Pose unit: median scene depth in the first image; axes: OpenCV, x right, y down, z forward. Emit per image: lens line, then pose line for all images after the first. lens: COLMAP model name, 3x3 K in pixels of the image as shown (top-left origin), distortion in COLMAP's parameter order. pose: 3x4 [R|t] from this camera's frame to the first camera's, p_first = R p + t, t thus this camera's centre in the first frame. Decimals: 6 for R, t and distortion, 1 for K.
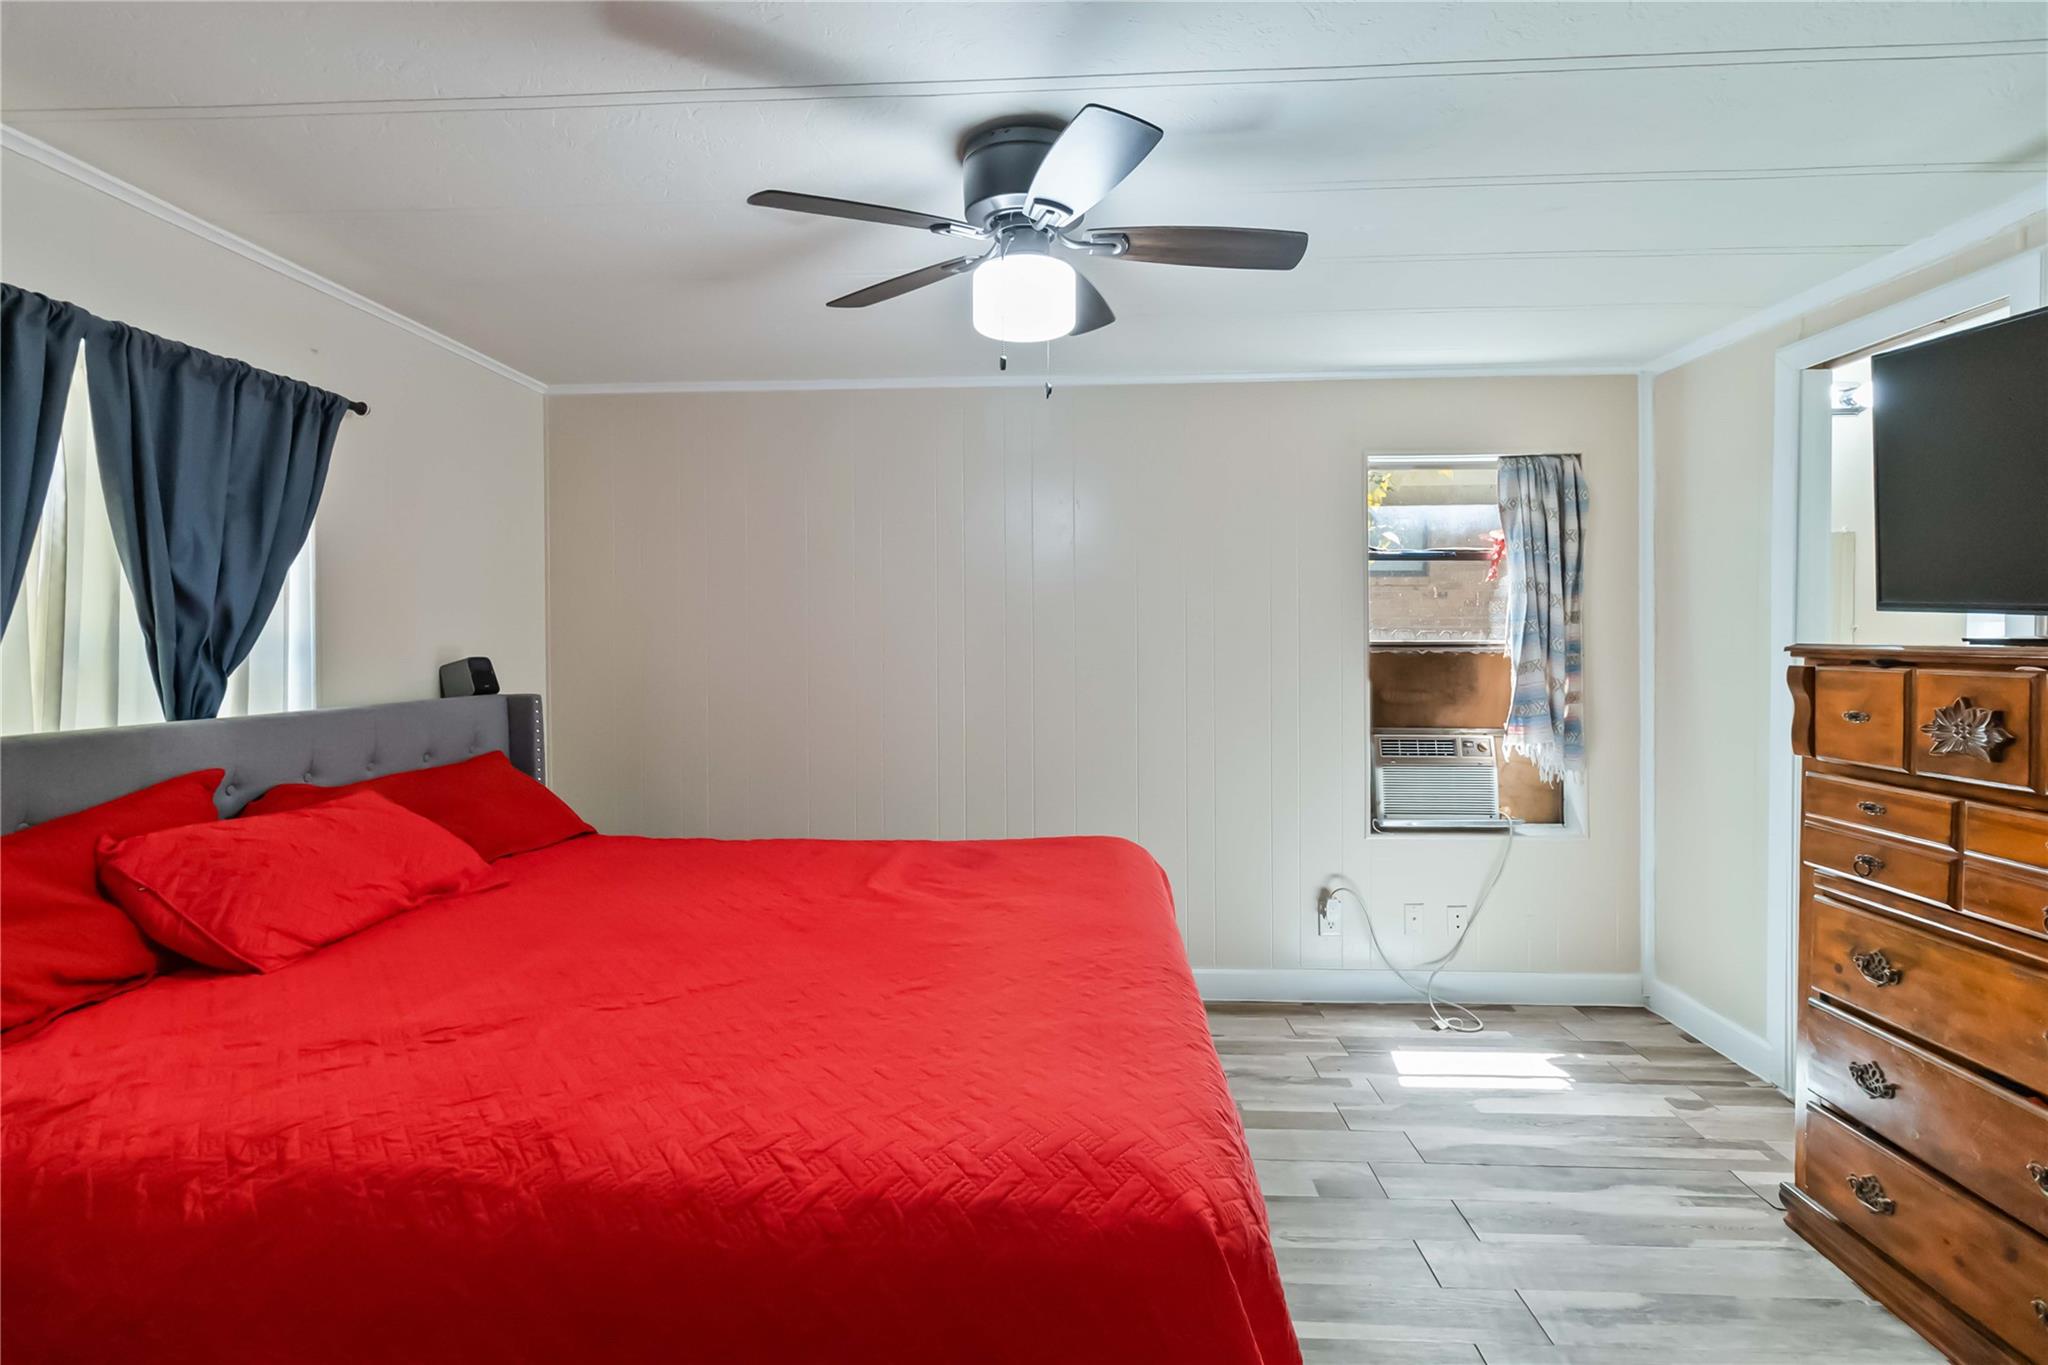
lens RADIAL K [[954.9, 0, 1015.2], [0, 954.9, 637.1], [0, 0, 1]] dist [0.002636, -0.000192]
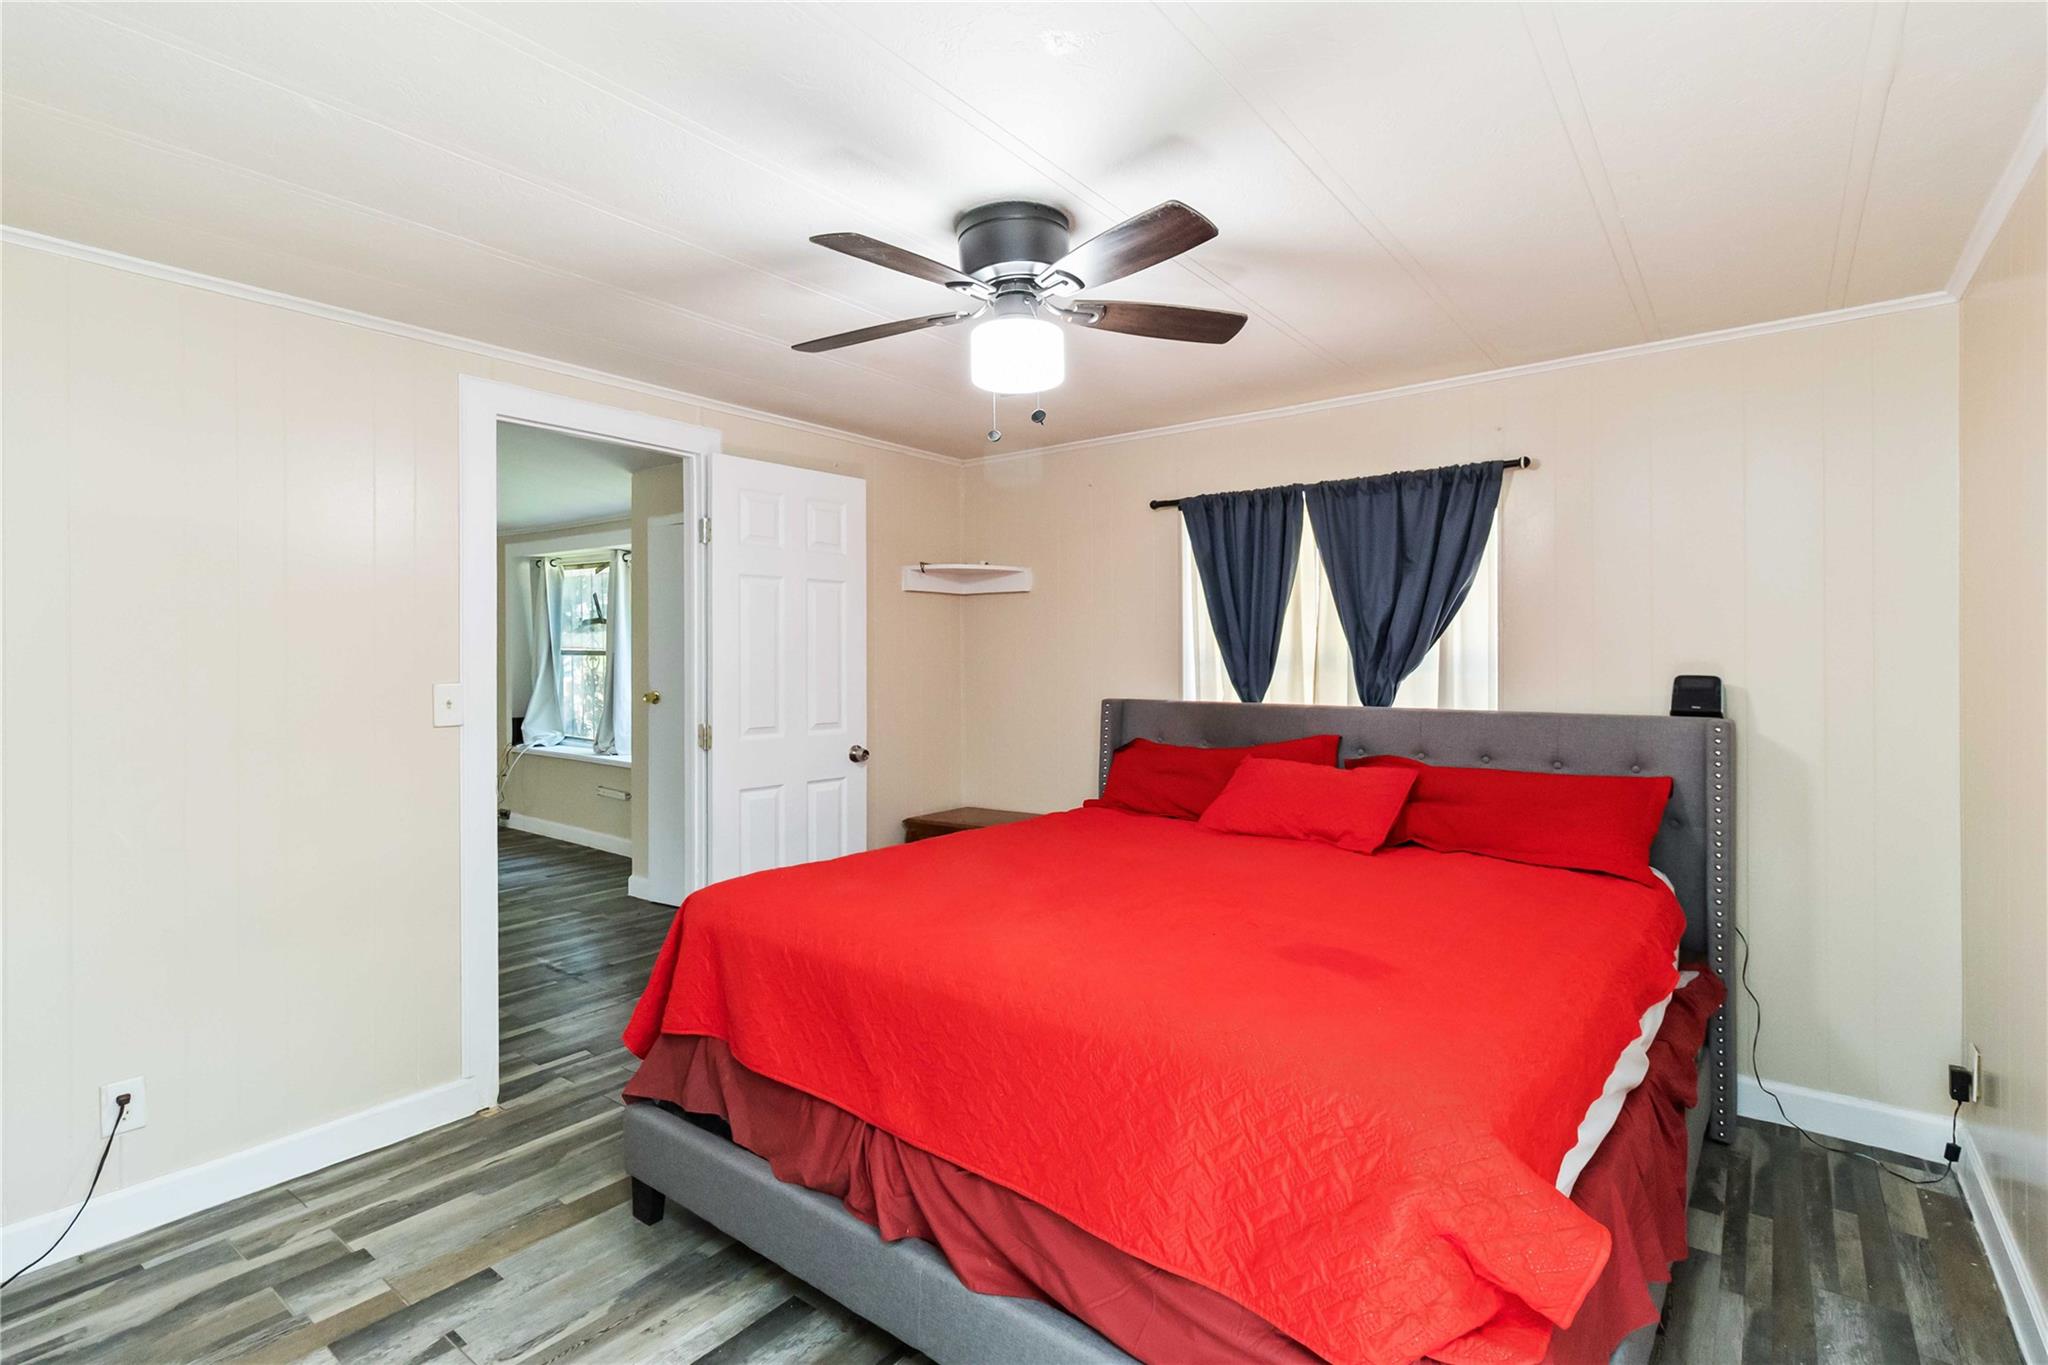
lens RADIAL K [[948.3, 0, 1017.5], [0, 948.3, 648.7], [0, 0, 1]] dist [0.000791, 0.000136]
pose [[-0.574026, 0.002296, -0.818834, 0.702000], [0.007405, 0.999970, -0.002387, -0.009471], [0.818803, -0.007434, -0.574026, 1.256595]]
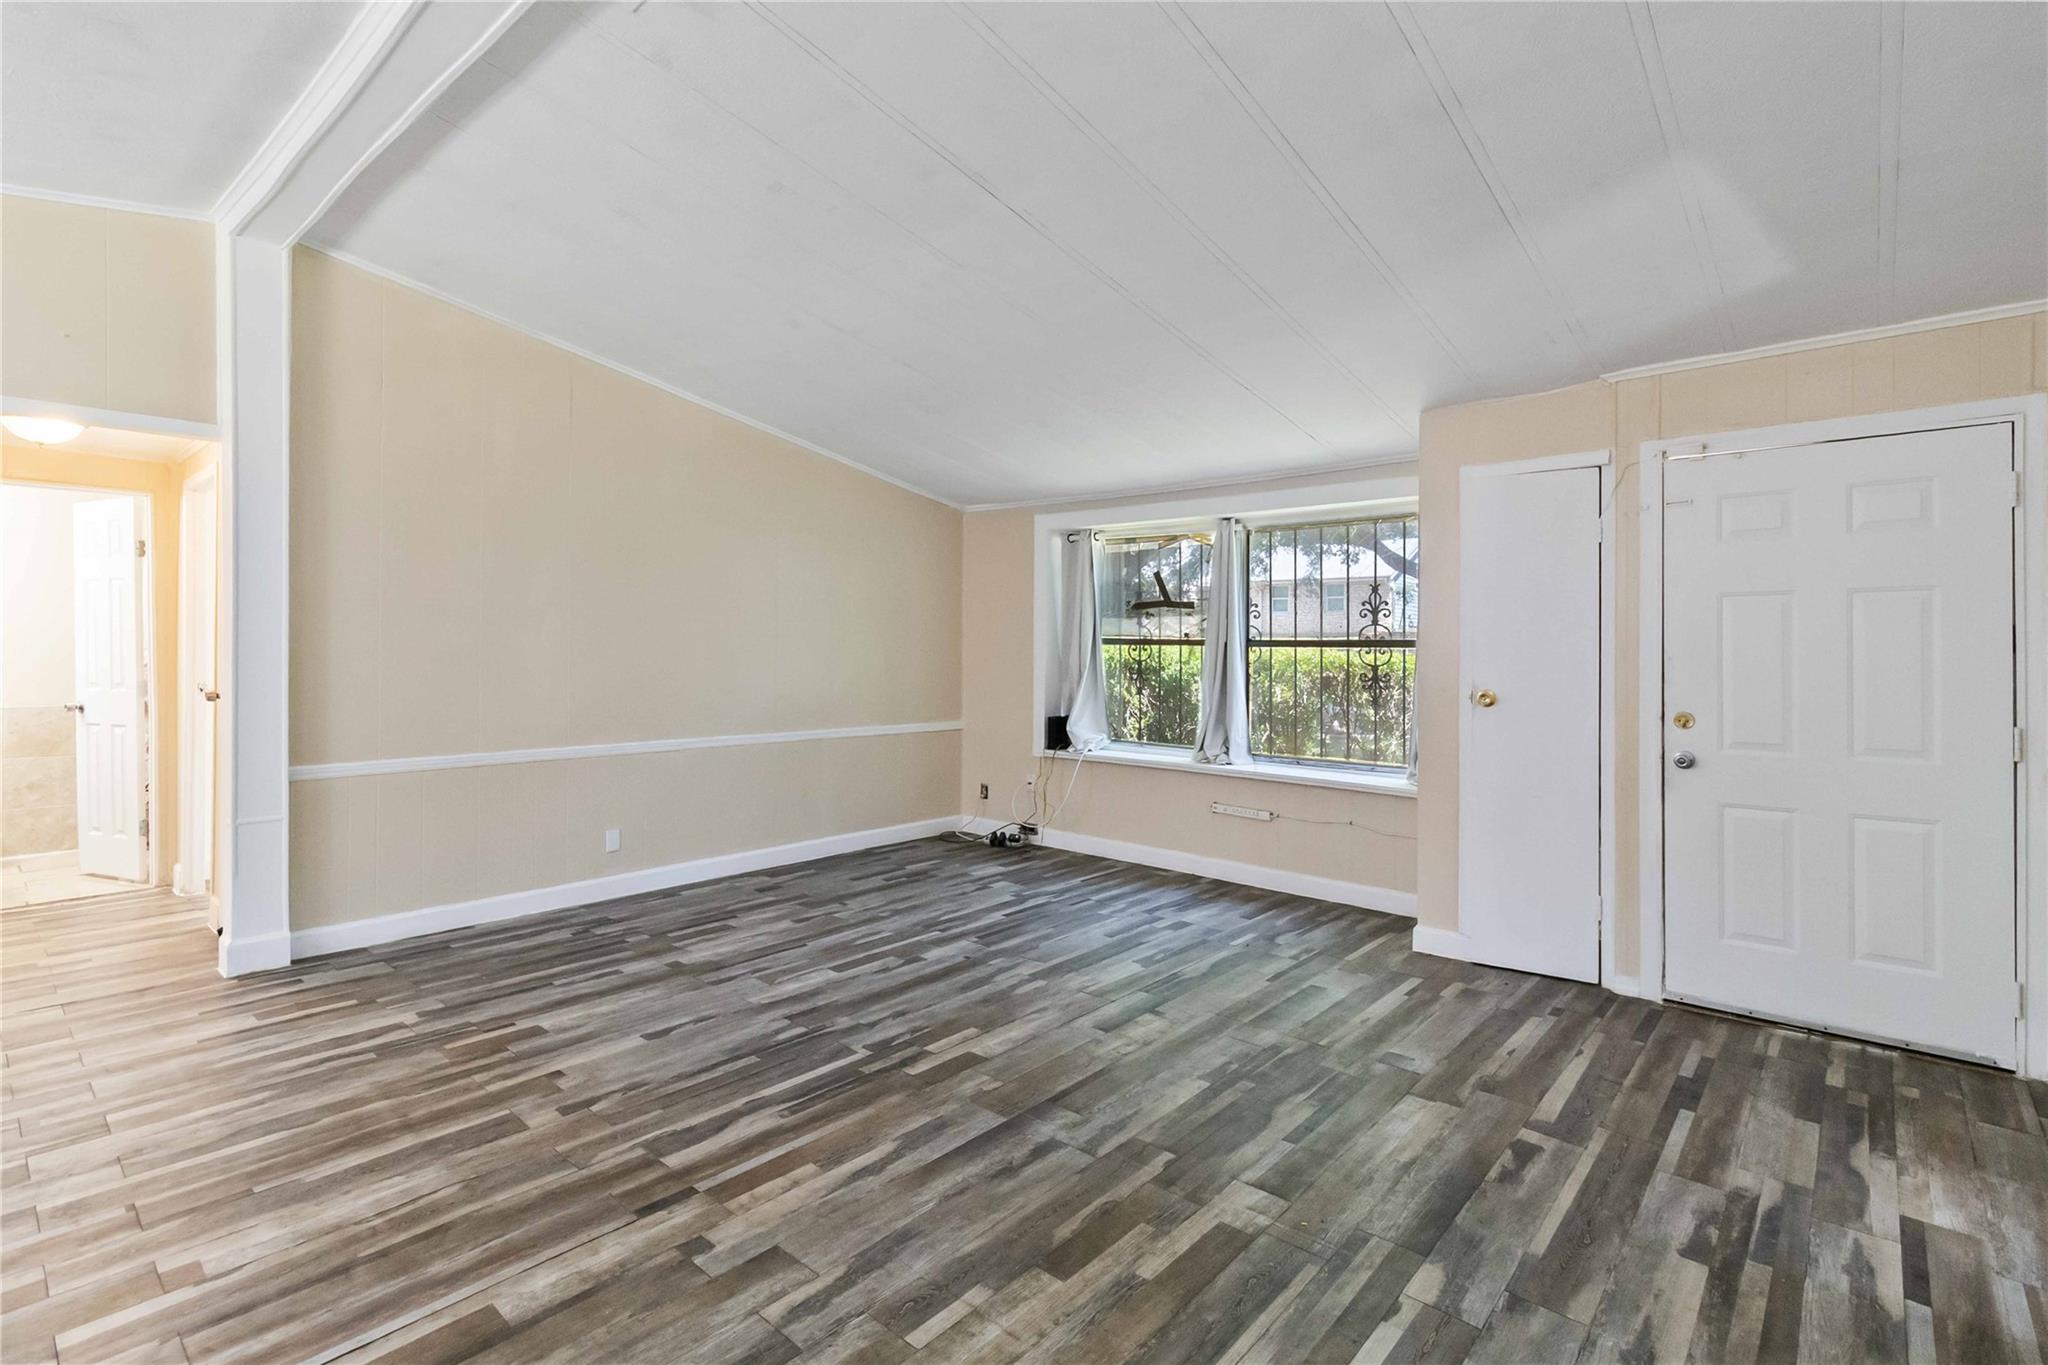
lens RADIAL K [[954.9, 0, 1015.2], [0, 954.9, 637.1], [0, 0, 1]] dist [0.002636, -0.000192]
pose [[-0.628940, 0.000585, -0.777454, 1.229955], [0.006412, 0.999970, -0.004434, -0.016435], [0.777428, -0.007774, -0.628924, -0.231778]]
